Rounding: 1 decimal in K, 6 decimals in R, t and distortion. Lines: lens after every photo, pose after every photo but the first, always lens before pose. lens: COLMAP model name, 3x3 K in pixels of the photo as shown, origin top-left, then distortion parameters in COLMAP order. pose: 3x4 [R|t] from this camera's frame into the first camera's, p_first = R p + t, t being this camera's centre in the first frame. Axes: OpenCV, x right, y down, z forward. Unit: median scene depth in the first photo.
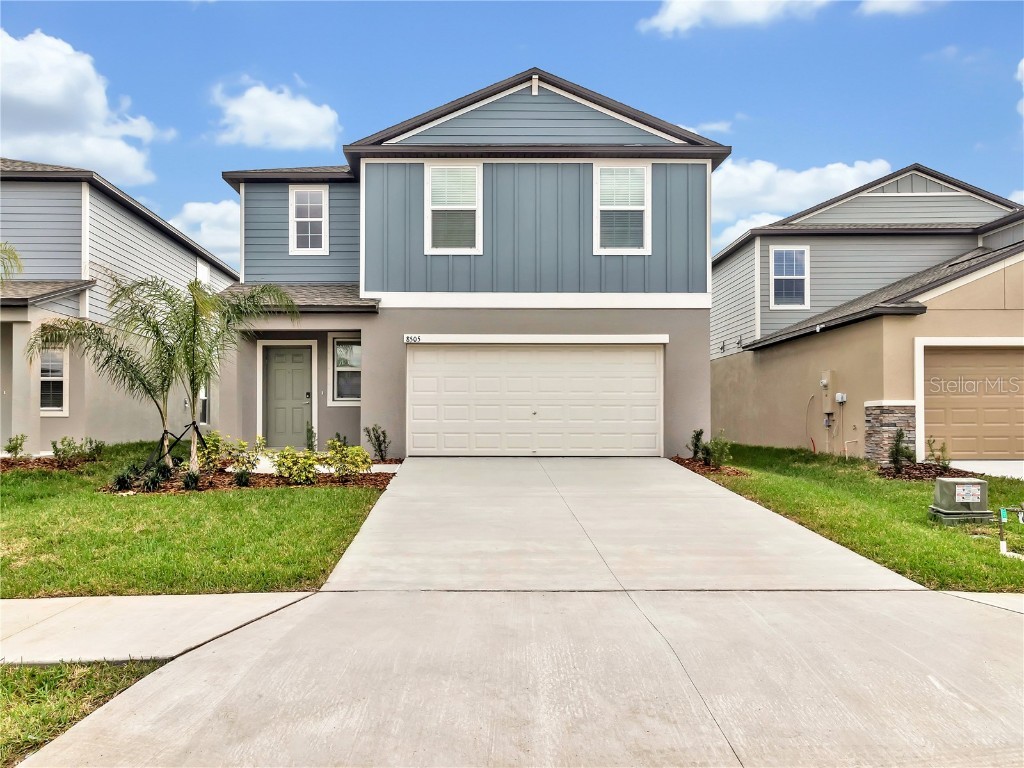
lens RADIAL K [[723.4, 0, 465.1], [0, 723.4, 437.4], [0, 0, 1]] dist [-0.003833, -0.000883]
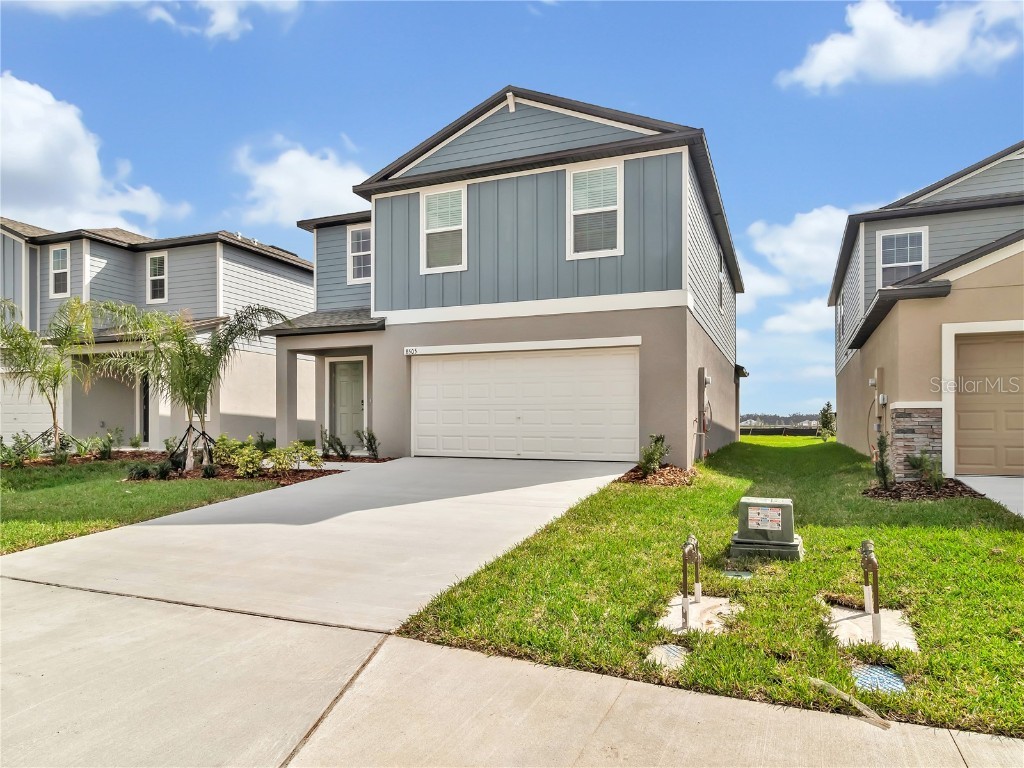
lens RADIAL K [[625.2, 0, 513.9], [0, 625.2, 440.6], [0, 0, 1]] dist [-0.001956, -0.000423]
pose [[0.926765, 0.012575, -0.375432, 0.438807], [-0.011972, 0.999921, 0.003938, -0.004363], [0.375451, 0.000845, 0.926842, 0.166561]]
